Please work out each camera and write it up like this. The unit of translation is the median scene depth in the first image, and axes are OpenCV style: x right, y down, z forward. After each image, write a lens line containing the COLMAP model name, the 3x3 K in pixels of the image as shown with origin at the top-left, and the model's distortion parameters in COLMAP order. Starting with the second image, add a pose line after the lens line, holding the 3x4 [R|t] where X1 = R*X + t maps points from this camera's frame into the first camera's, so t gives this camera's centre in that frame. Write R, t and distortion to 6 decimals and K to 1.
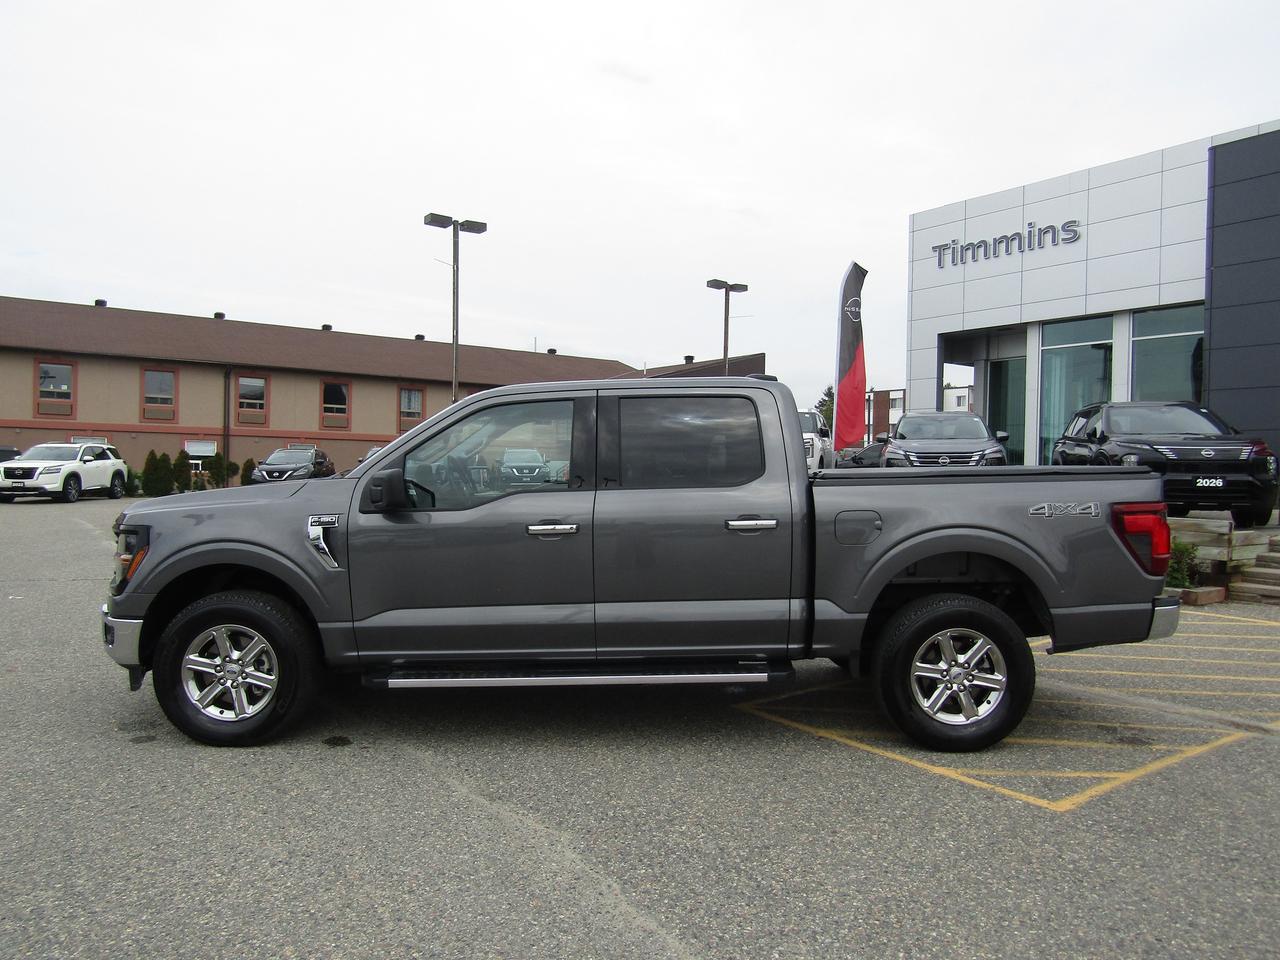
lens RADIAL K [[908.1, 0, 631.4], [0, 908.1, 485.5], [0, 0, 1]] dist [-0.004263, -0.006569]
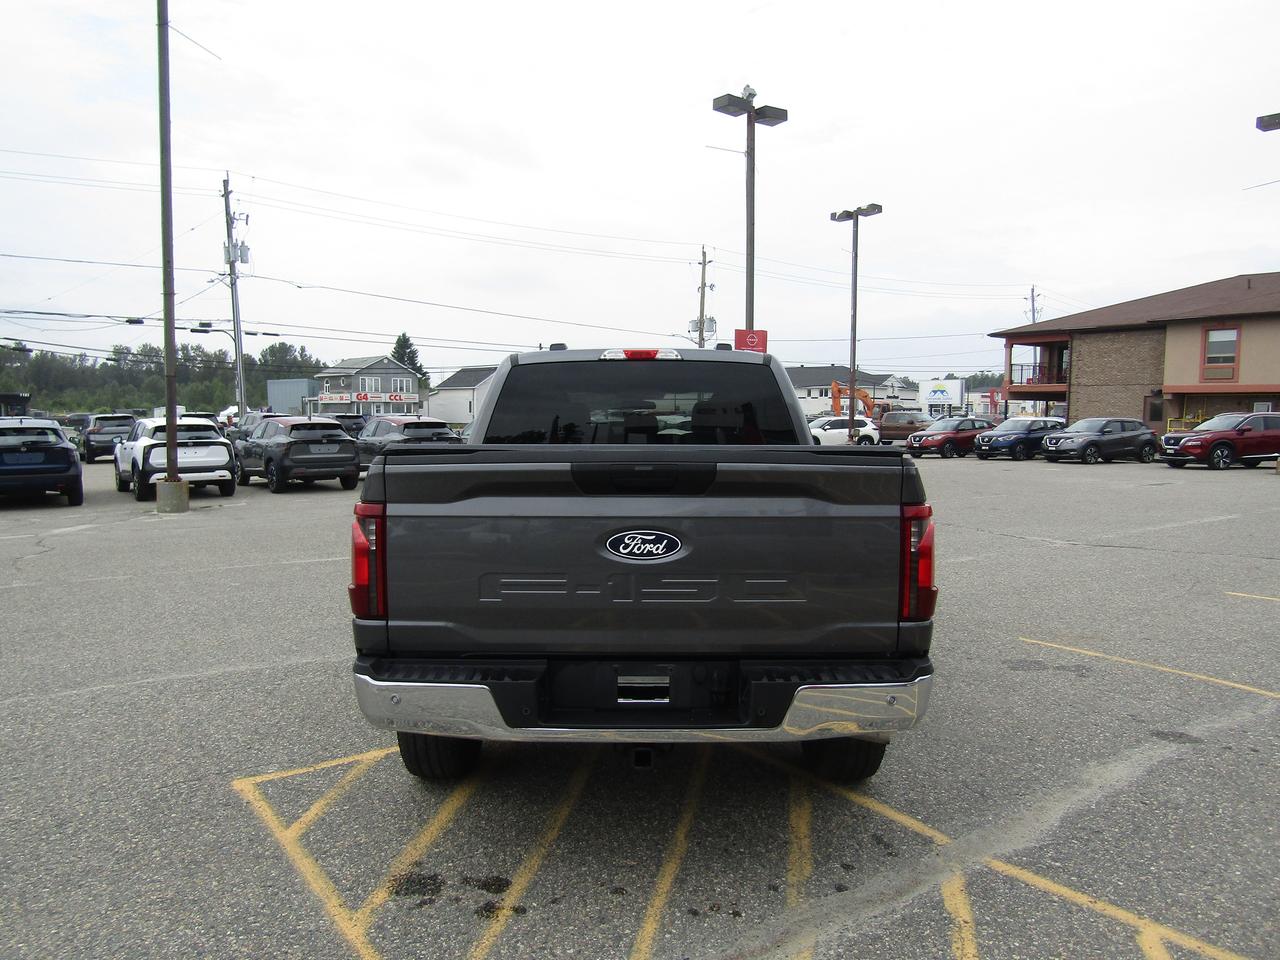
lens RADIAL K [[916.1, 0, 636.9], [0, 916.1, 463.5], [0, 0, 1]] dist [-0.007392, -0.003033]
pose [[0.000950, 0.037371, -0.999301, 0.752941], [-0.028214, 0.998905, 0.037330, -0.022282], [0.999601, 0.028159, 0.002004, 0.733413]]
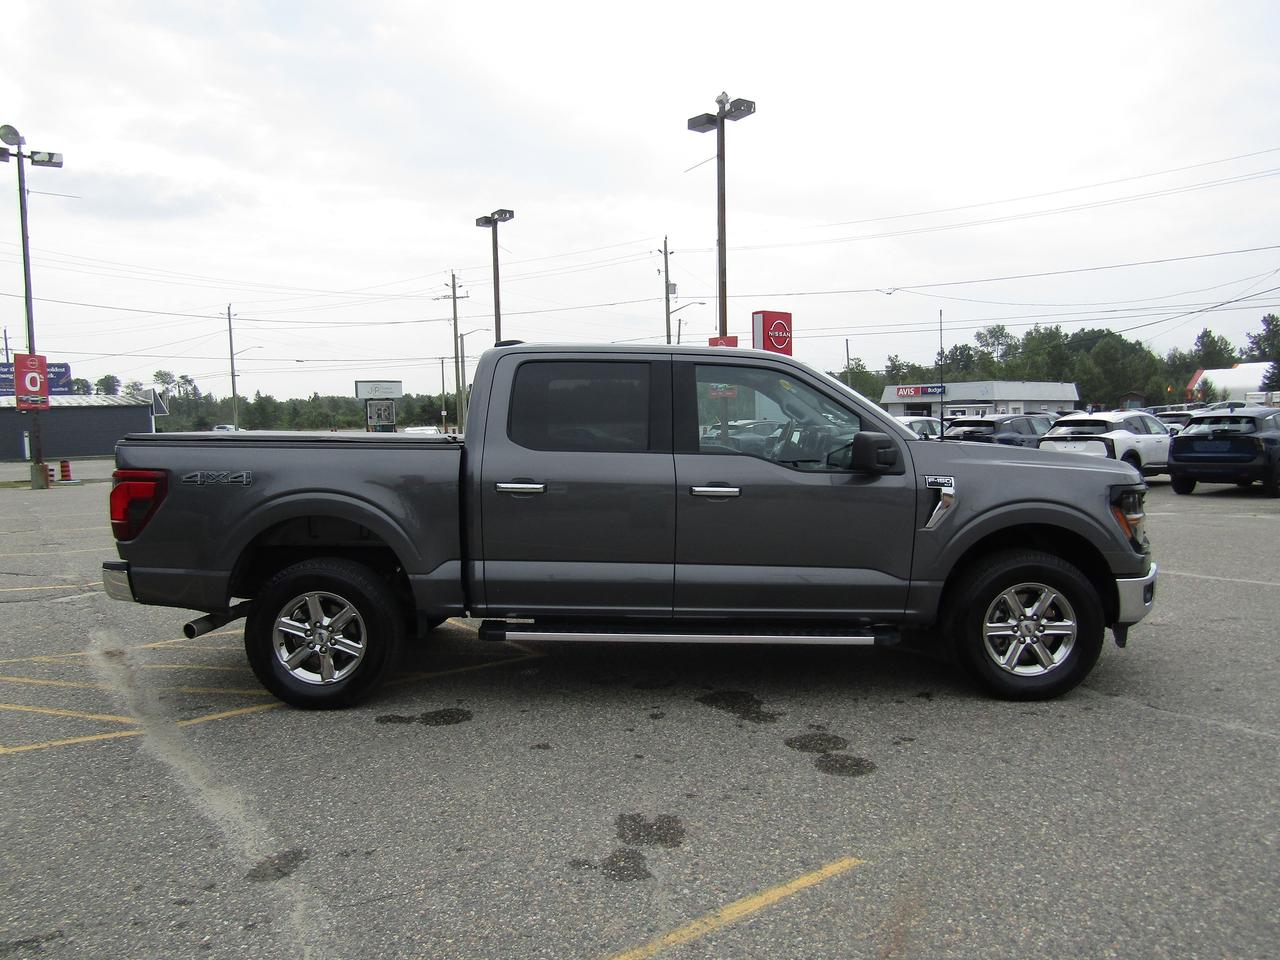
lens RADIAL K [[919.4, 0, 635.5], [0, 919.4, 462.8], [0, 0, 1]] dist [-0.008460, 0.005394]
pose [[-0.999957, 0.005056, 0.007804, -0.002747], [0.005613, 0.997312, 0.073053, -0.042690], [-0.007413, 0.073094, -0.997298, 1.492407]]
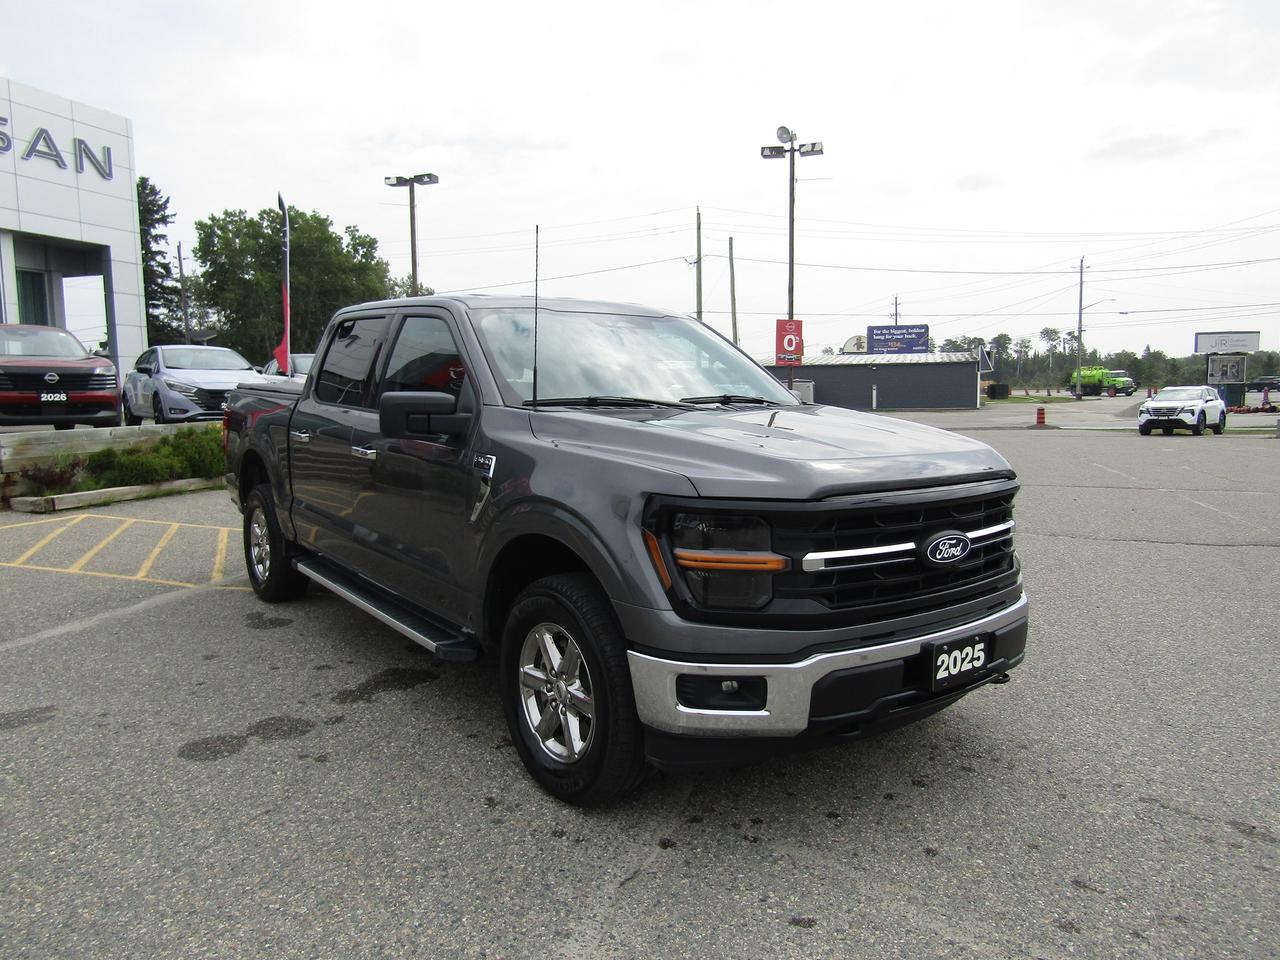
lens RADIAL K [[908.1, 0, 631.4], [0, 908.1, 485.5], [0, 0, 1]] dist [-0.004263, -0.006569]
pose [[-0.596769, -0.097405, 0.796479, -0.619094], [0.017511, 0.990788, 0.134289, -0.031772], [-0.802222, 0.094087, -0.589565, 1.077140]]
